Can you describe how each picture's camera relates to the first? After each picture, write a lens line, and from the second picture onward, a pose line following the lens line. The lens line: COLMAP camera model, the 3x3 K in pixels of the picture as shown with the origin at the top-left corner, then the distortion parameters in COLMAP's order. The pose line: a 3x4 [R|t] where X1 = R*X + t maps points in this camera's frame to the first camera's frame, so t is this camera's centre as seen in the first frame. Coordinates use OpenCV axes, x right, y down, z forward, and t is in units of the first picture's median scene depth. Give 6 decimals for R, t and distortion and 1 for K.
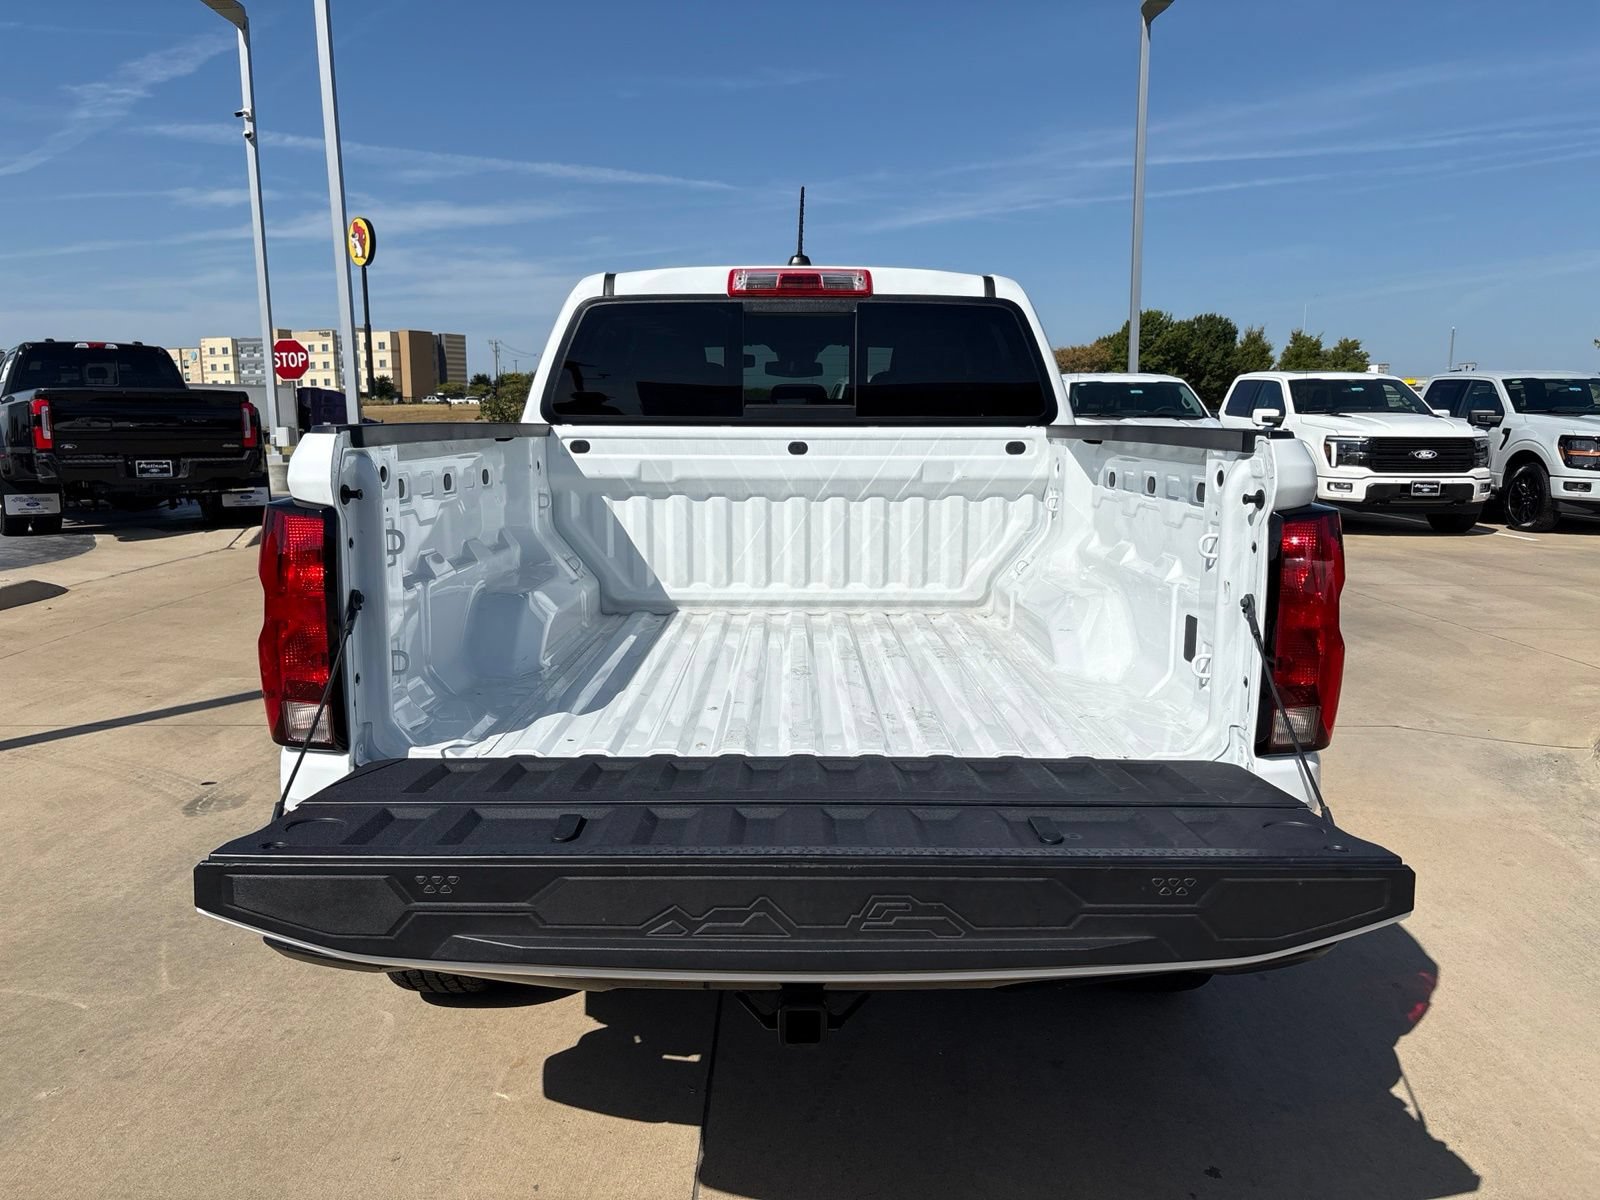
lens RADIAL K [[1208.0, 0, 800.0], [0, 1208.0, 600.0], [0, 0, 1]] dist [0.037511, -0.033232]
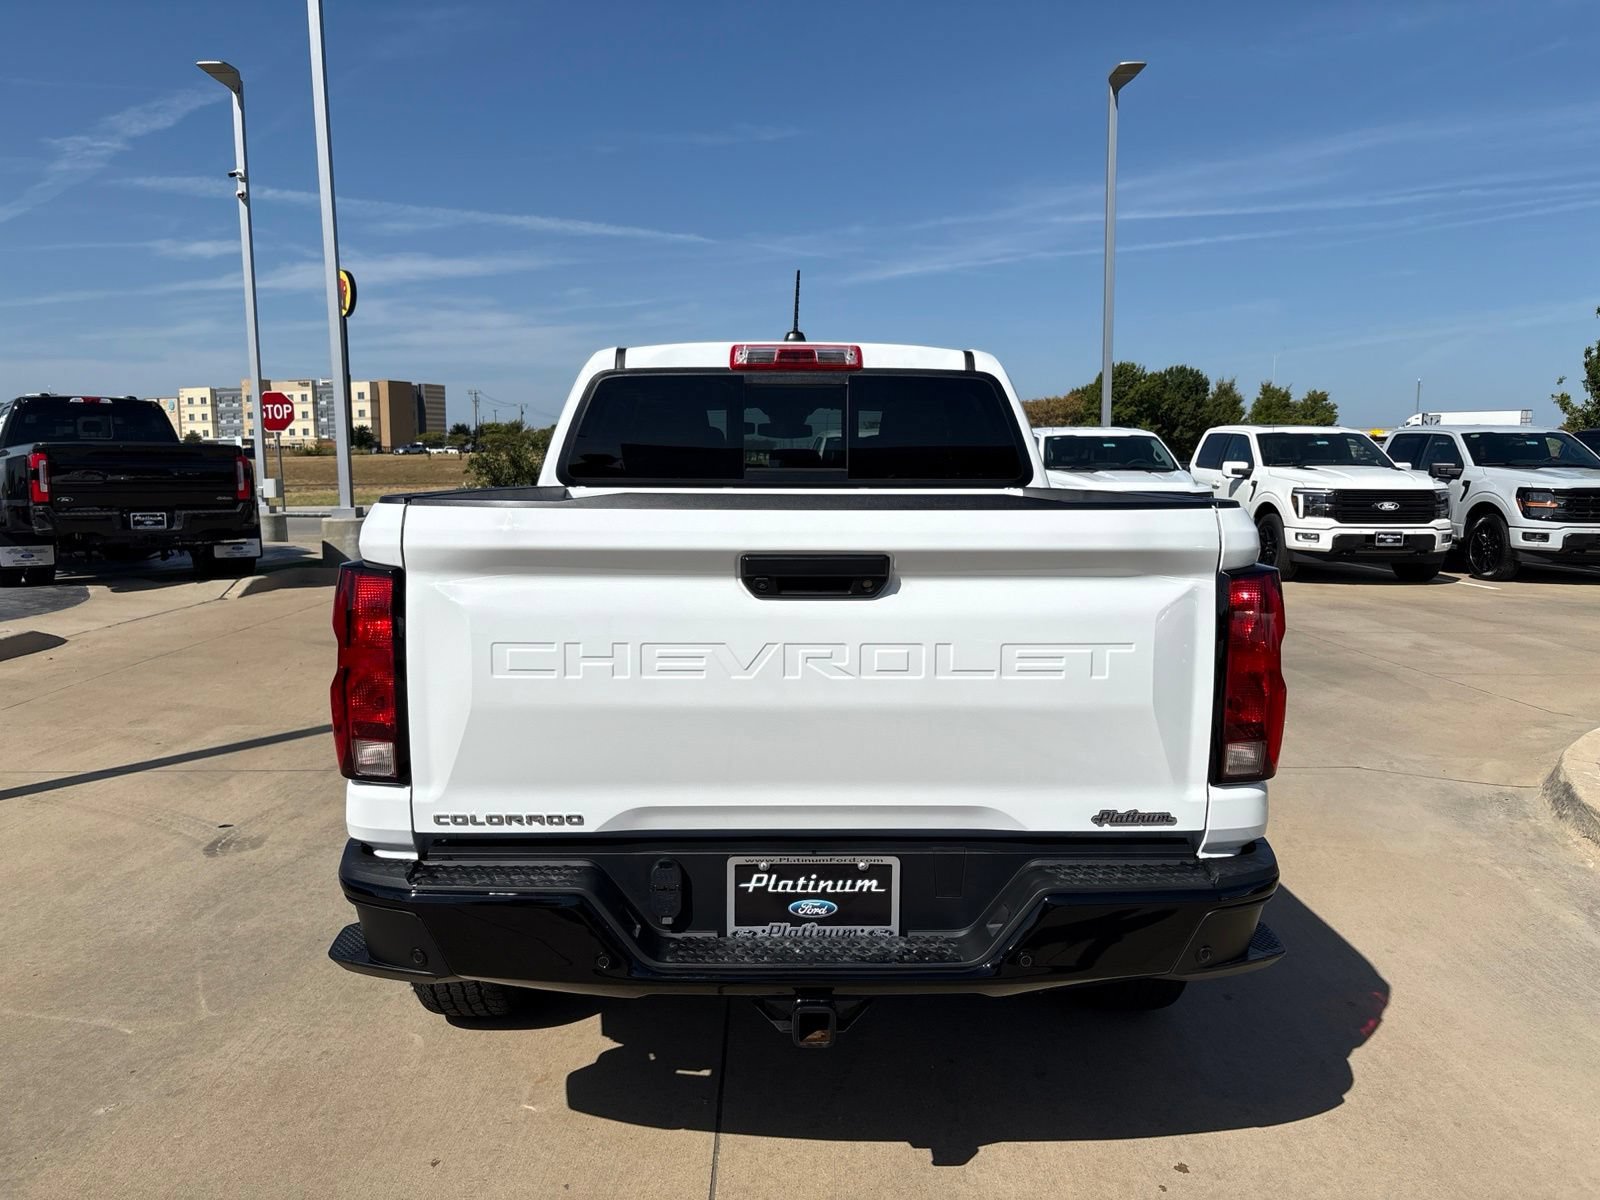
lens RADIAL K [[1209.6, 0, 796.8], [0, 1209.6, 593.3], [0, 0, 1]] dist [0.040450, -0.042441]
pose [[0.999877, -0.001720, 0.015605, -0.010461], [0.002424, 0.998973, -0.045254, -0.000159], [-0.015512, 0.045286, 0.998854, -0.049540]]
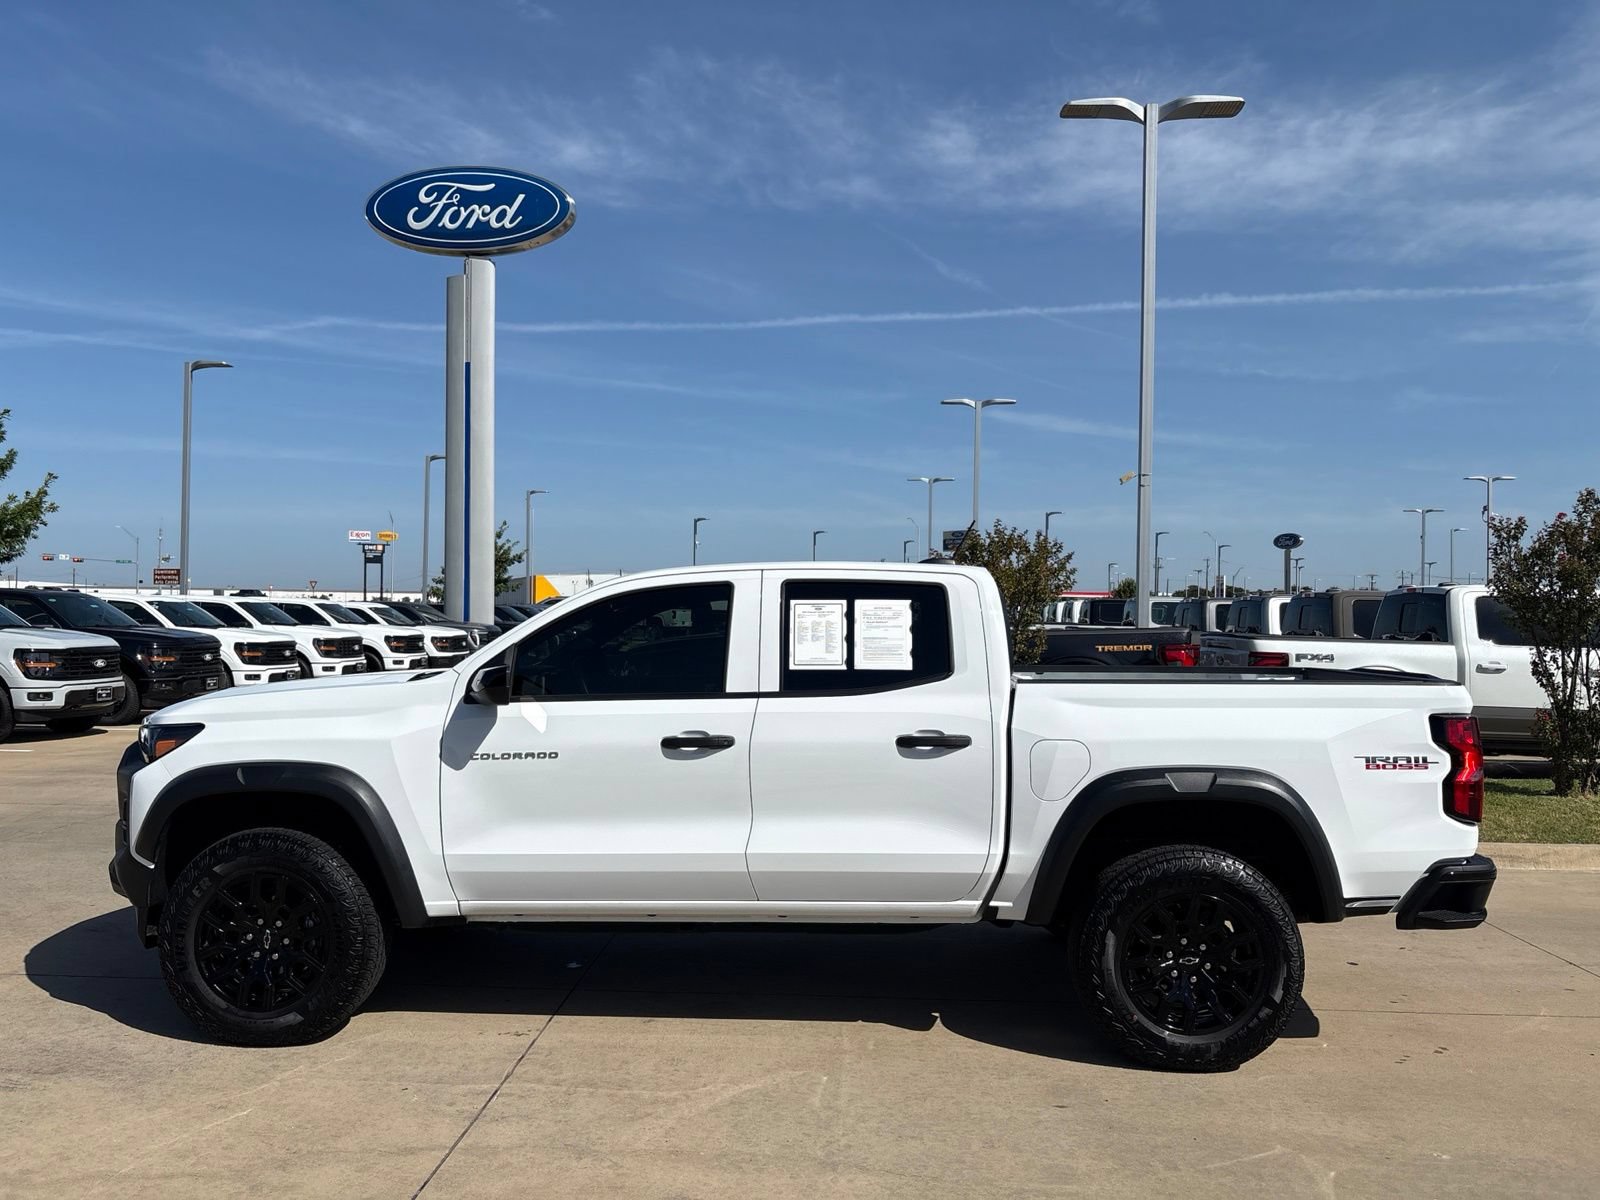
lens RADIAL K [[1208.0, 0, 800.0], [0, 1208.0, 600.0], [0, 0, 1]] dist [0.037511, -0.033232]
pose [[0.047803, 0.013081, 0.998771, -0.958505], [0.143925, 0.989390, -0.019847, -0.149304], [-0.988433, 0.144697, 0.045413, 0.723775]]
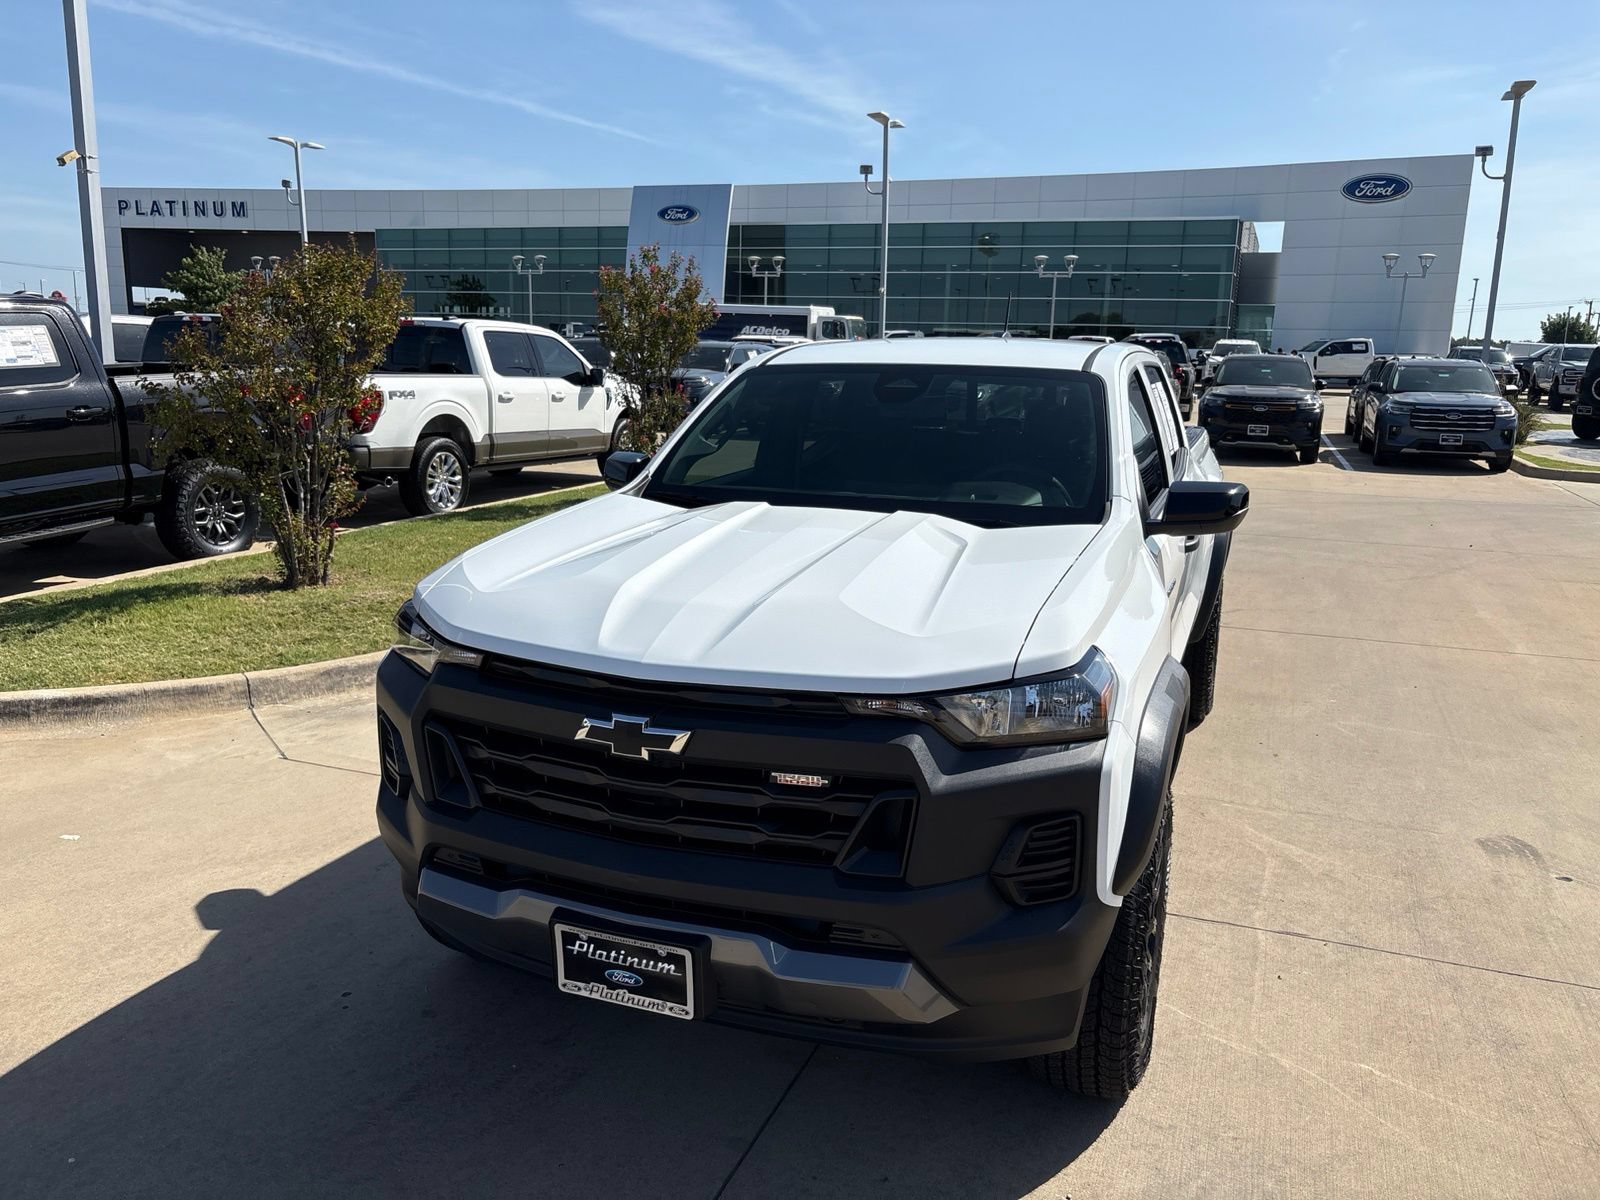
lens RADIAL K [[1221.5, 0, 802.7], [0, 1221.5, 600.2], [0, 0, 1]] dist [0.025435, -0.033291]
pose [[-0.932928, -0.093111, 0.347816, -0.207645], [0.034198, 0.938705, 0.343021, -0.321460], [-0.358436, 0.331909, -0.872560, 1.616139]]
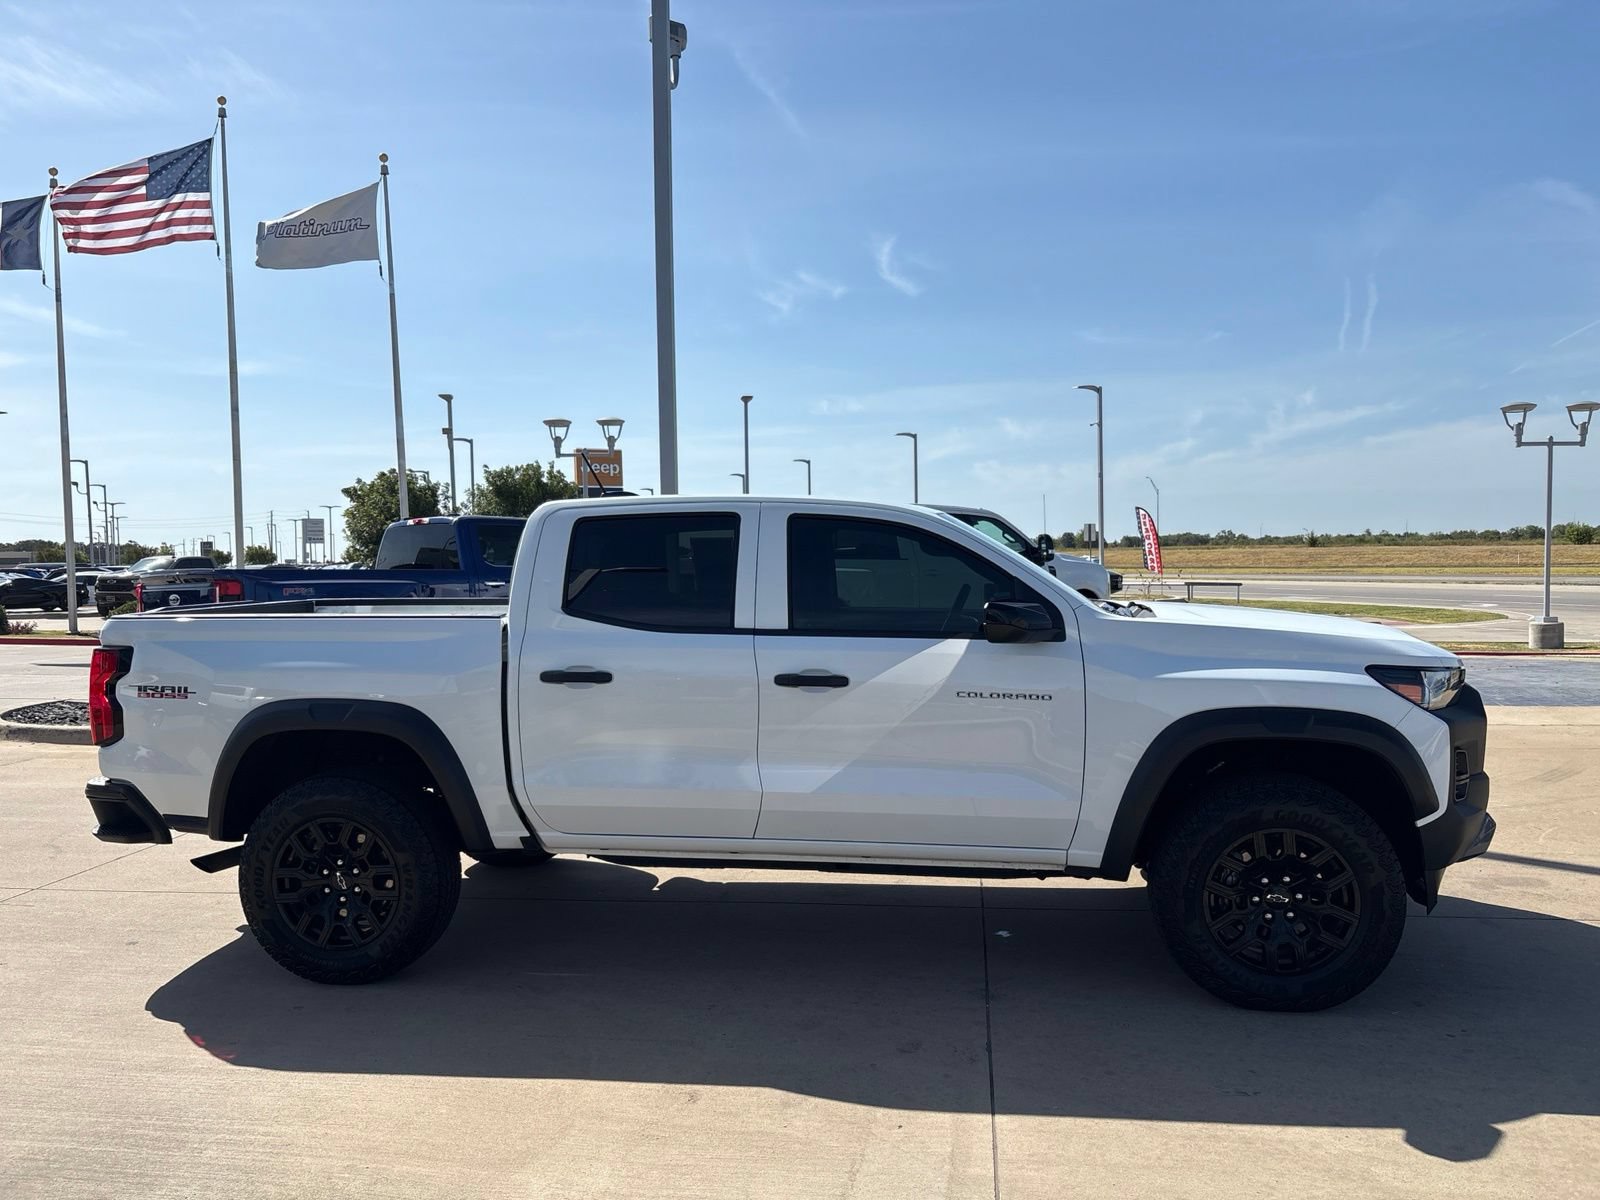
lens RADIAL K [[1209.6, 0, 796.8], [0, 1209.6, 593.3], [0, 0, 1]] dist [0.040450, -0.042441]
pose [[-0.140090, 0.034647, -0.989532, 0.922714], [-0.134997, 0.989387, 0.053754, -0.175424], [0.980893, 0.141114, -0.133926, 0.927403]]
